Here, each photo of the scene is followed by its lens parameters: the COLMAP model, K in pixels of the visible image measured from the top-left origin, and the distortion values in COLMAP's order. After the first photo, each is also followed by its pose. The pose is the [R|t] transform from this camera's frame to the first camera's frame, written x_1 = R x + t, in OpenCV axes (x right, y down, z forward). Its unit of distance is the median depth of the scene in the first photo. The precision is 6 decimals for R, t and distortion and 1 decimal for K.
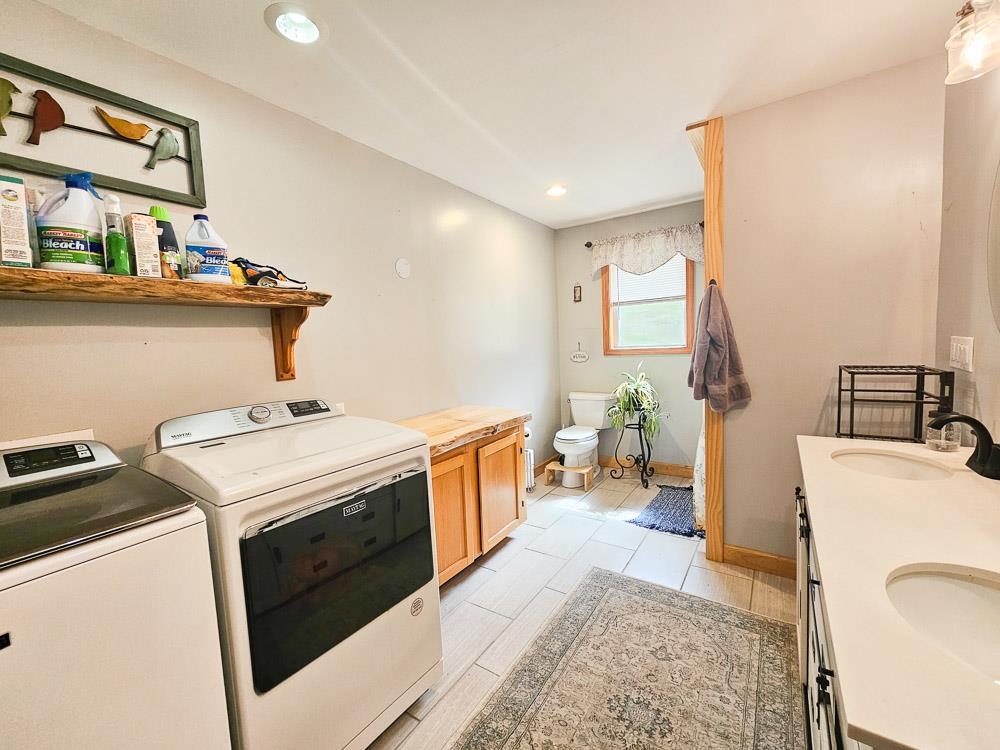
lens RADIAL K [[412.3, 0, 498.5], [0, 412.3, 373.9], [0, 0, 1]] dist [-0.001141, -0.000230]
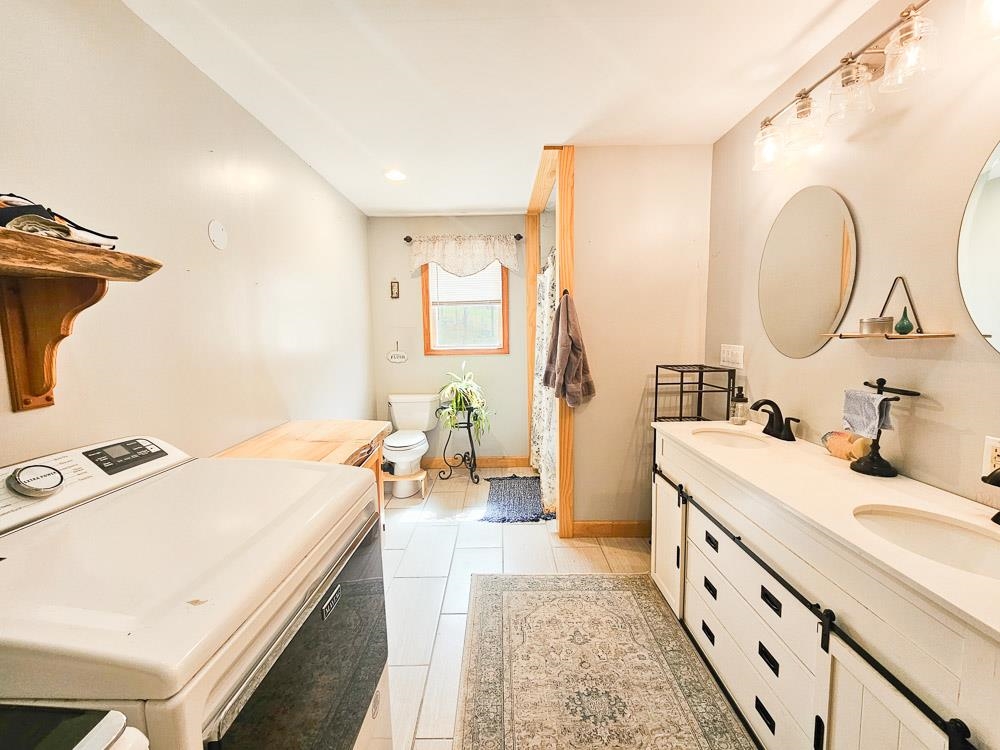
lens RADIAL K [[412.3, 0, 498.5], [0, 412.3, 373.9], [0, 0, 1]] dist [-0.001141, -0.000230]
pose [[0.828505, -0.028744, 0.559244, -0.257622], [0.024757, 0.999585, 0.014700, -0.019923], [-0.559435, 0.001666, 0.828873, 0.166010]]
